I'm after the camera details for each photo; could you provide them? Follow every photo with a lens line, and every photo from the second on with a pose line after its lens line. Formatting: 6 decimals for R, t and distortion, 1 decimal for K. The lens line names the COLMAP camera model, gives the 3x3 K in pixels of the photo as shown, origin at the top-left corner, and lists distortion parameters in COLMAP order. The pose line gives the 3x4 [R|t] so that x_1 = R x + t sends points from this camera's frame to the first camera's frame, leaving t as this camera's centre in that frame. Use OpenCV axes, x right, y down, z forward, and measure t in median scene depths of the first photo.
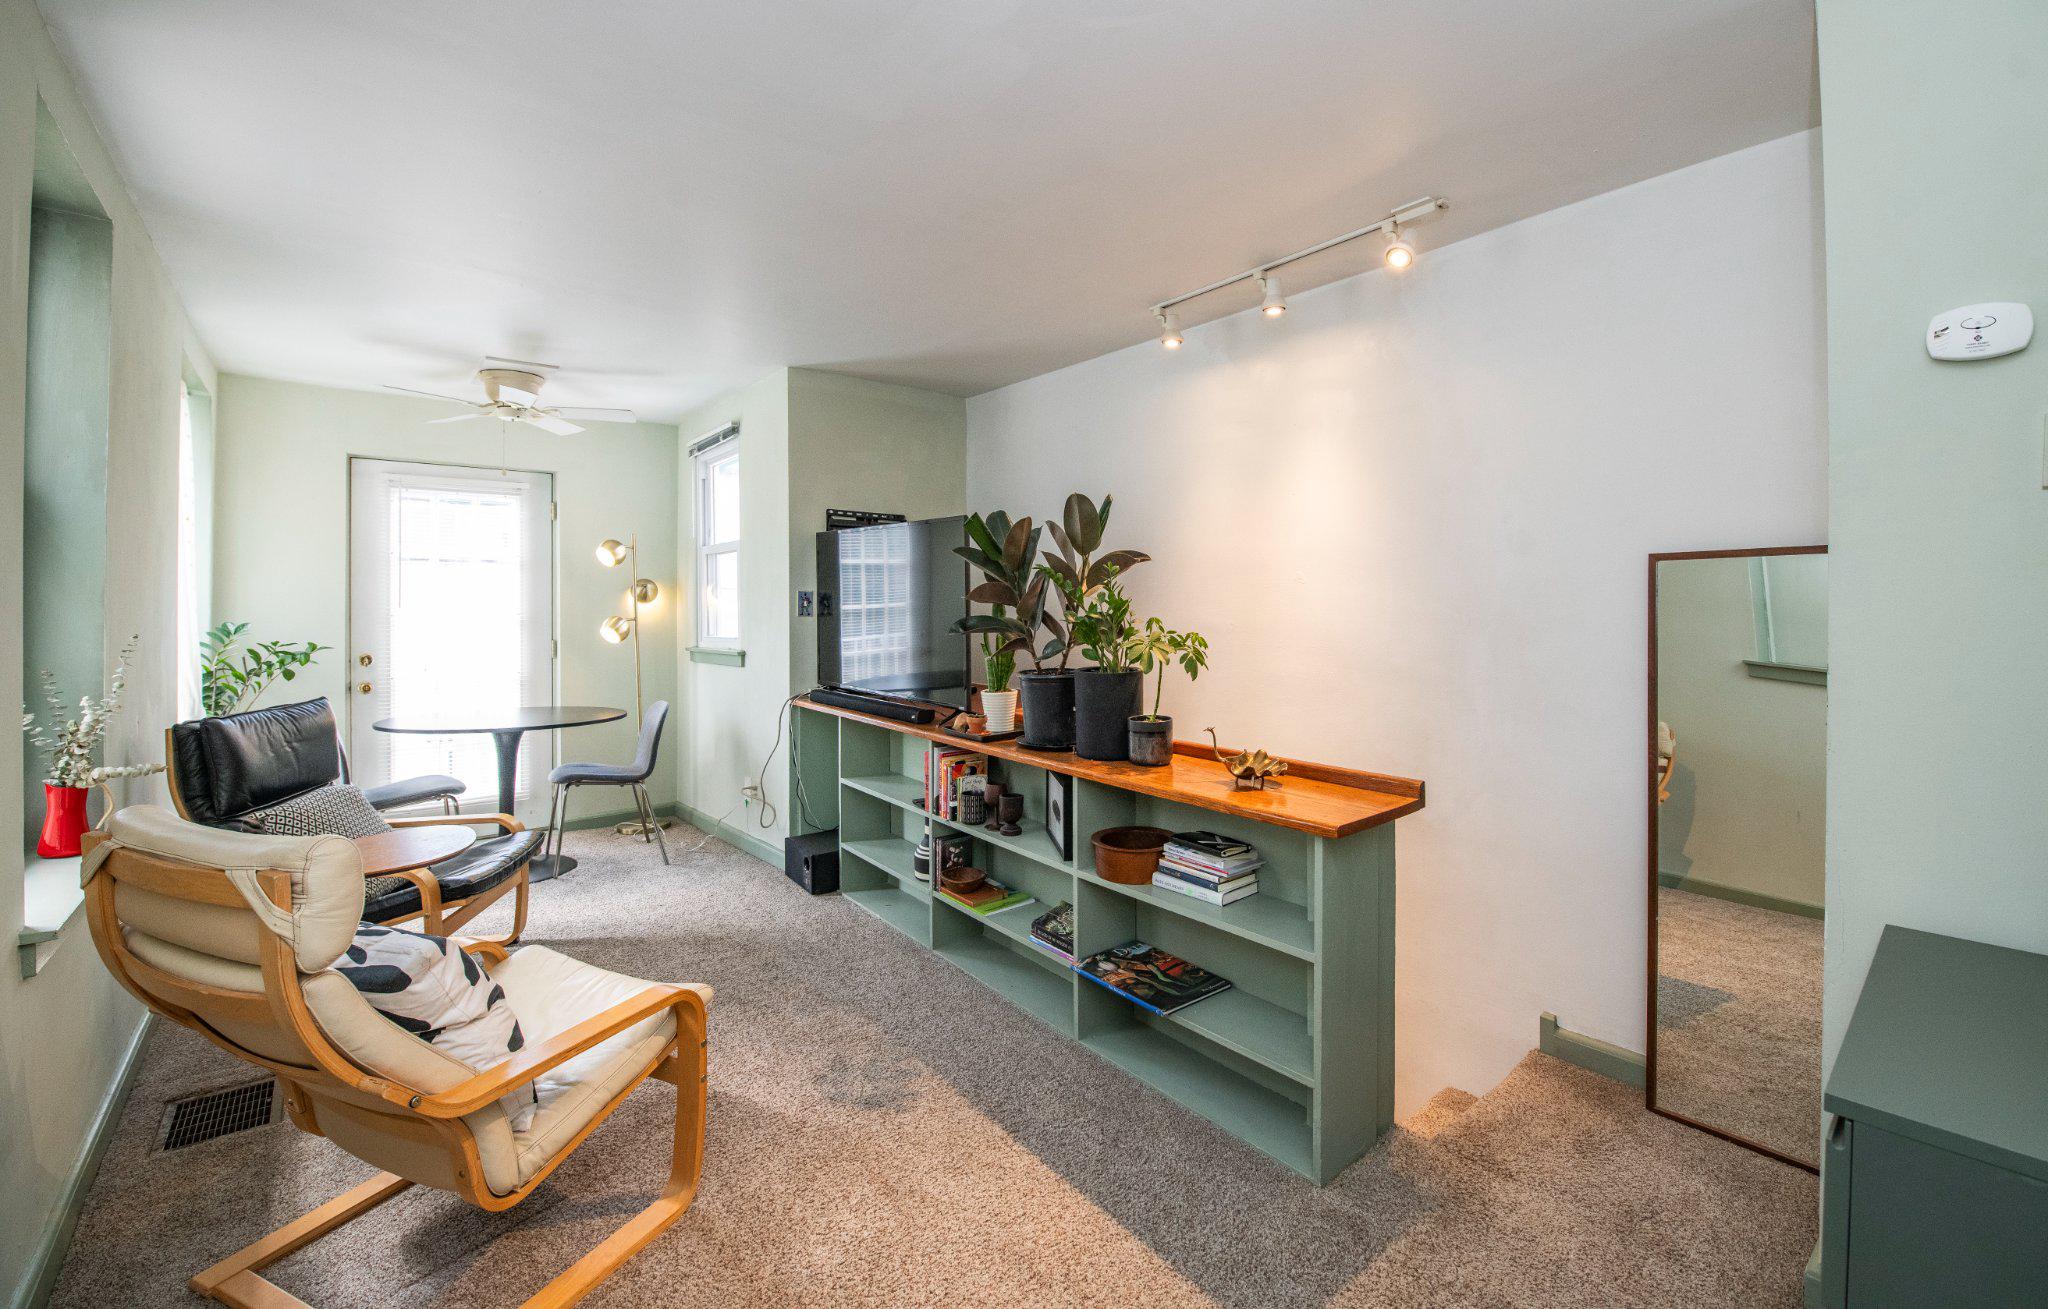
lens RADIAL K [[817.5, 0, 1033.4], [0, 817.5, 587.7], [0, 0, 1]] dist [-0.000015, 0.000046]
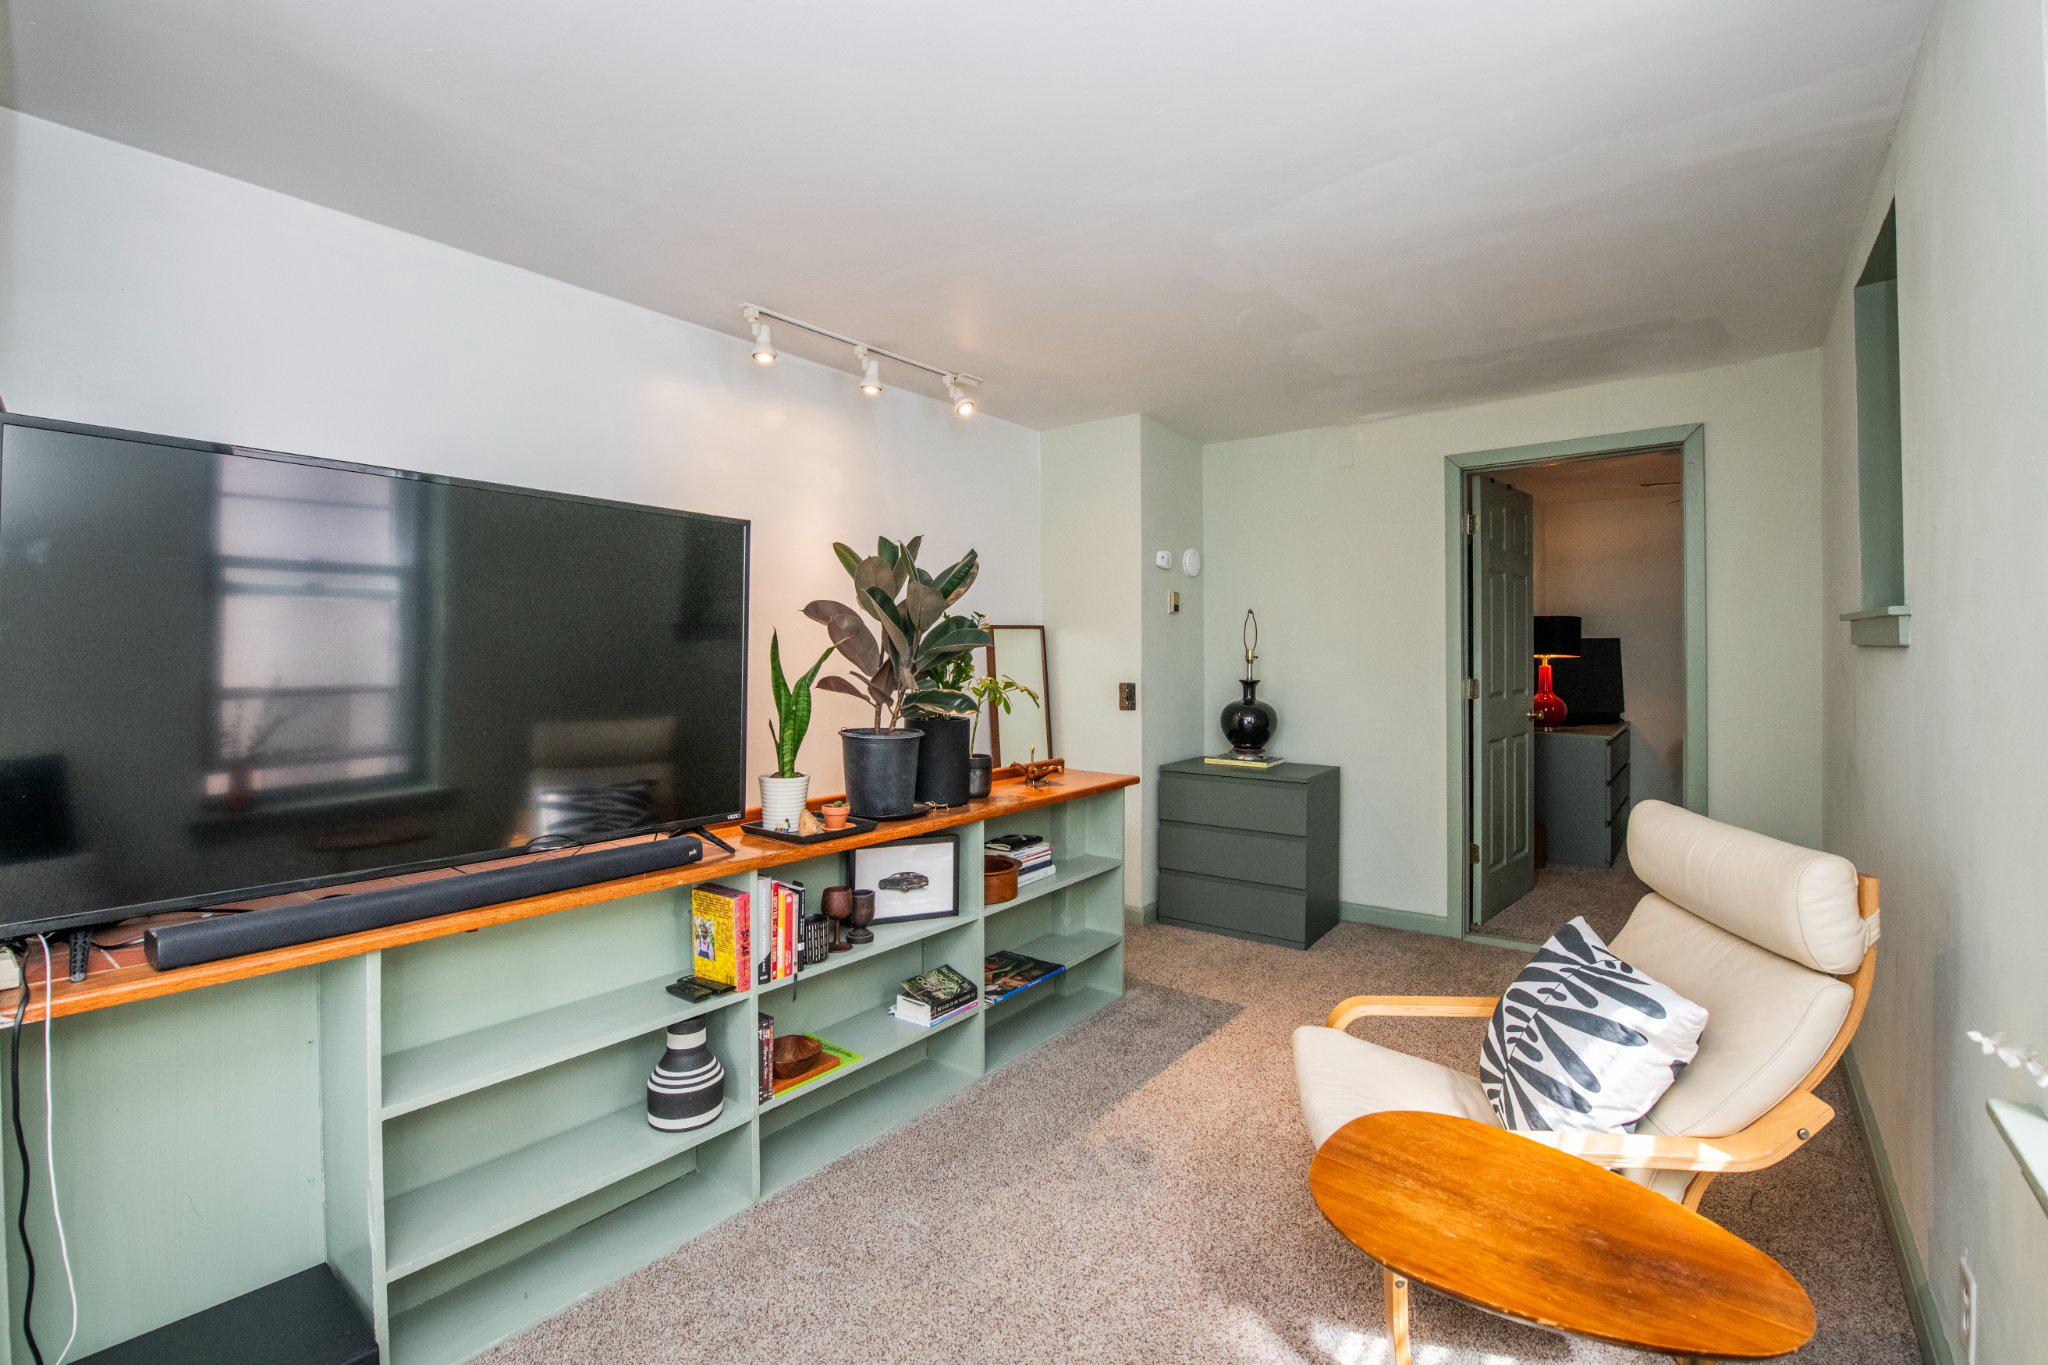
lens RADIAL K [[866.0, 0, 1015.0], [0, 866.0, 668.0], [0, 0, 1]] dist [-0.022396, -0.000365]
pose [[-0.182449, -0.013775, 0.983119, -0.897904], [-0.002745, 0.999905, 0.013500, 0.021035], [-0.983212, -0.000236, -0.182469, 1.021626]]
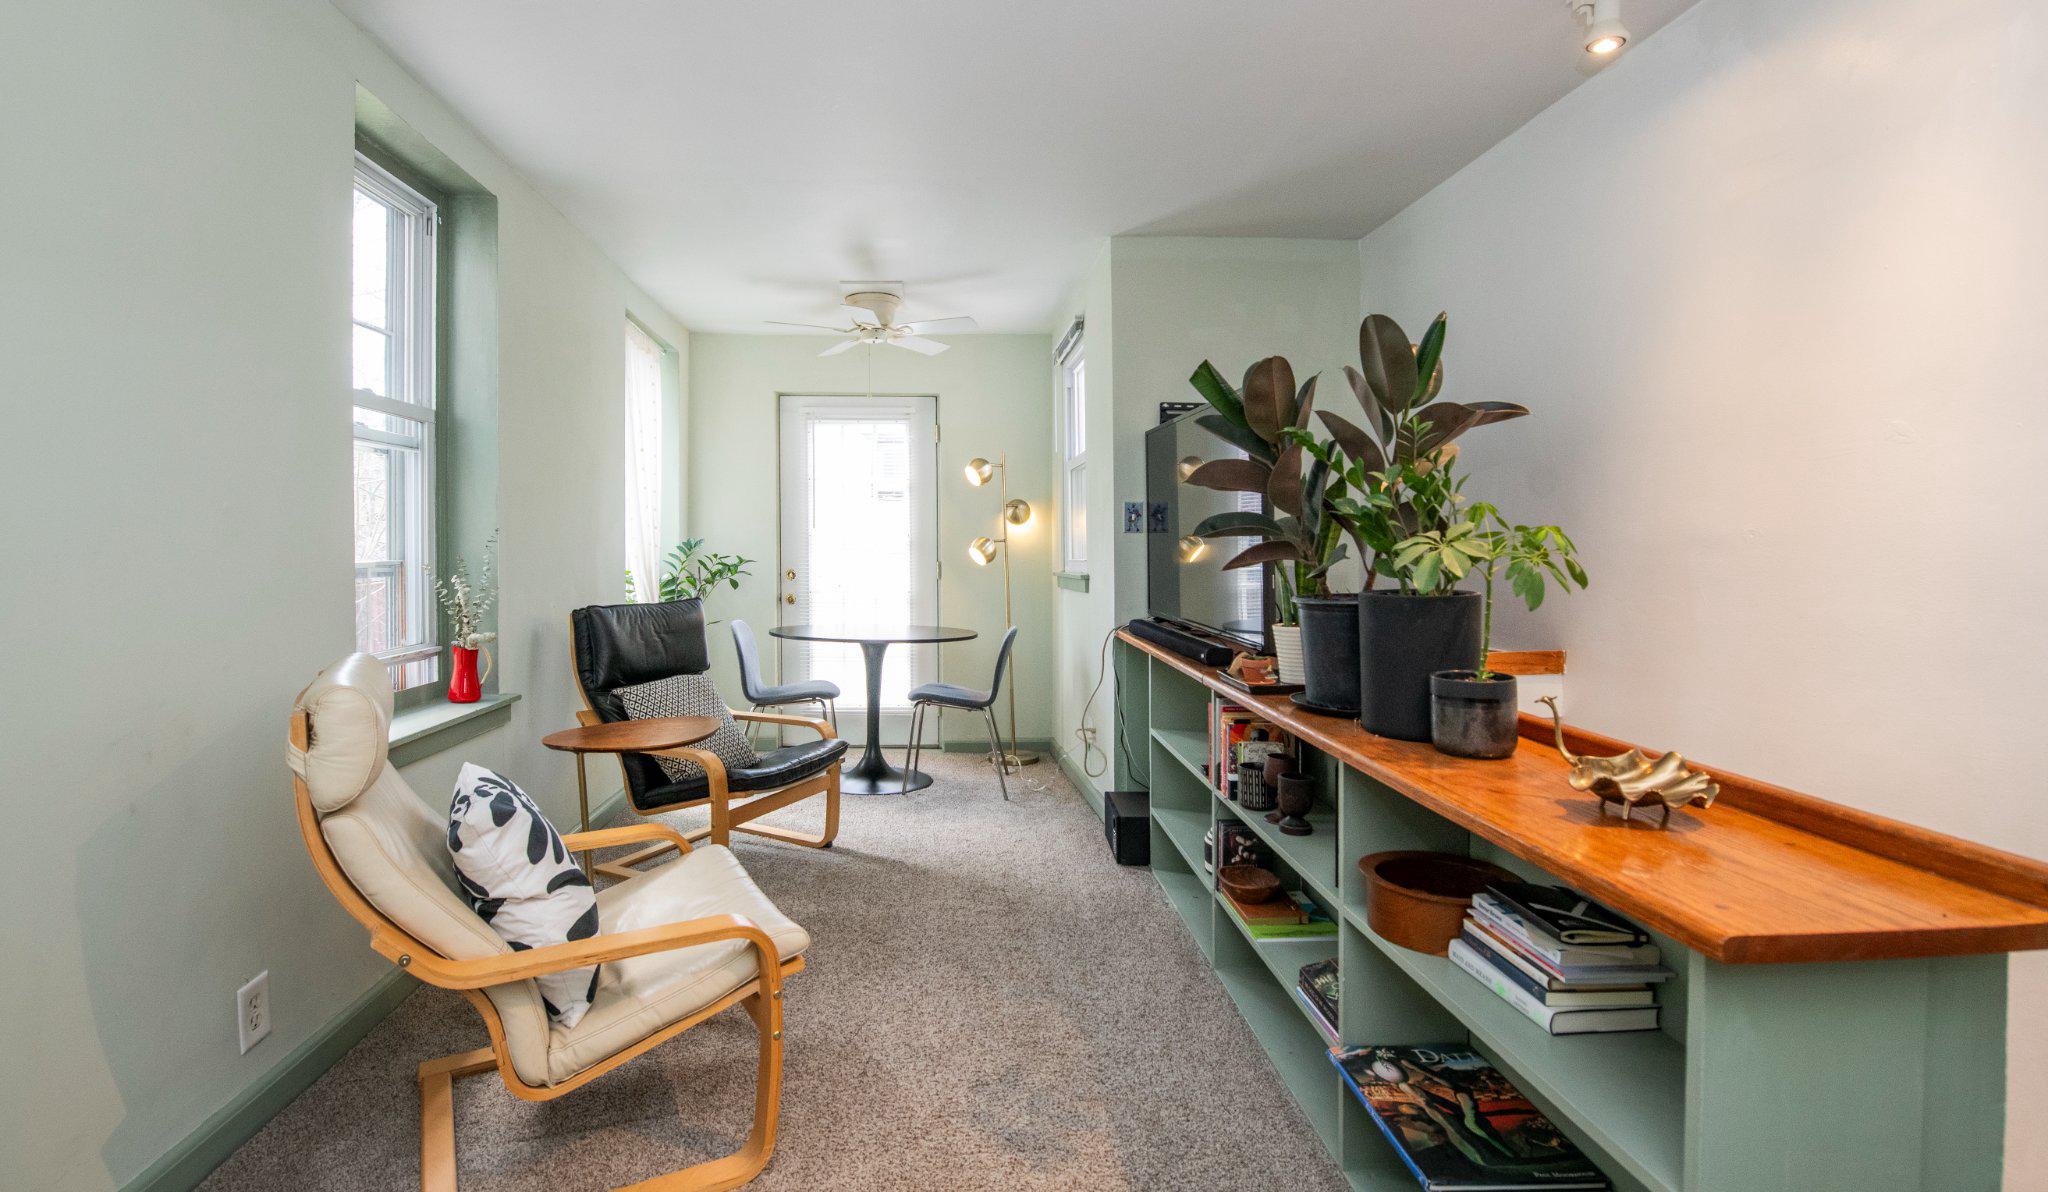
lens RADIAL K [[895.8, 0, 1018.4], [0, 895.8, 547.1], [0, 0, 1]] dist [-0.001918, -0.000496]
pose [[0.806741, 0.002776, -0.590899, 0.227754], [0.005981, 0.999899, 0.012863, 0.050627], [0.590875, -0.013911, 0.806643, 0.258774]]
